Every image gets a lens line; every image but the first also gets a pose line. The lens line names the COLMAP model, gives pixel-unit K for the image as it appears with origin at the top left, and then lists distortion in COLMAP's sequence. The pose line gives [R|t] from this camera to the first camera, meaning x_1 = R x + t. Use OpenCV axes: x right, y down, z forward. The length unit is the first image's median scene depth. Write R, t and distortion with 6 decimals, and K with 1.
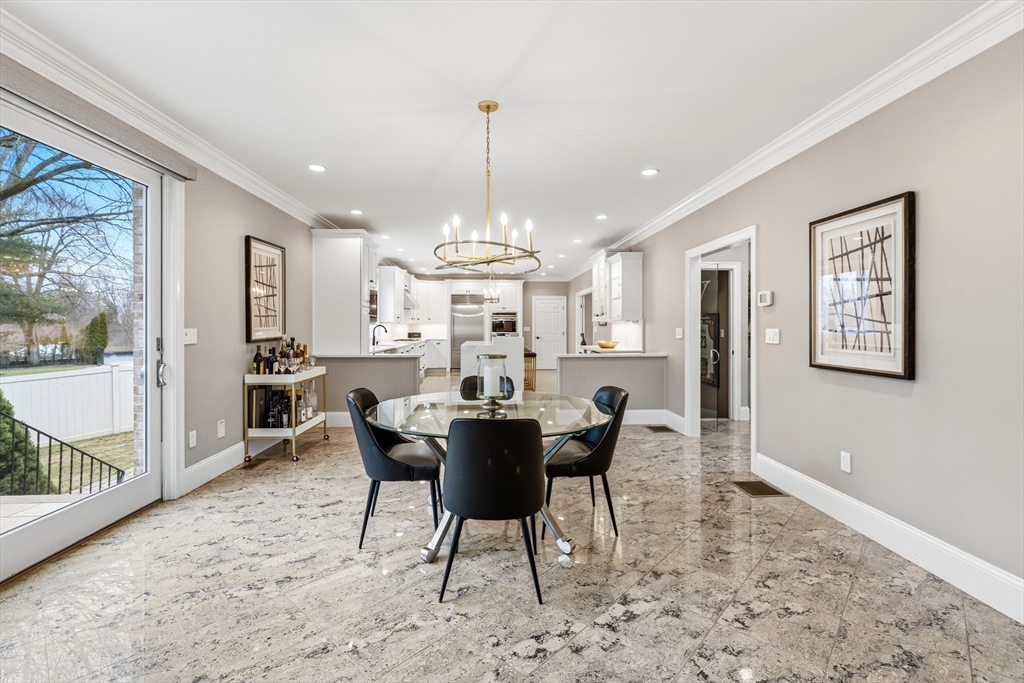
lens RADIAL K [[488.6, 0, 513.3], [0, 488.6, 328.8], [0, 0, 1]] dist [0.000026, -0.000002]
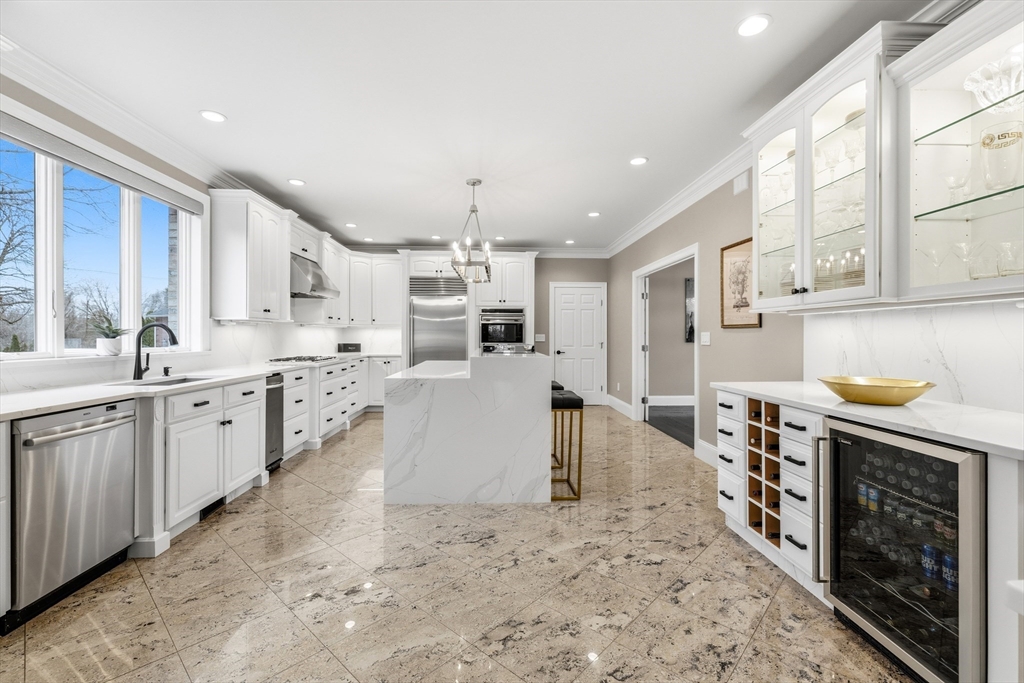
lens RADIAL K [[484.3, 0, 512.0], [0, 484.3, 341.5], [0, 0, 1]] dist [-0.000149, 0.000003]
pose [[0.999989, 0.001633, -0.004294, -0.005115], [-0.001612, 0.999987, 0.004842, 0.002414], [0.004301, -0.004835, 0.999979, 0.433552]]
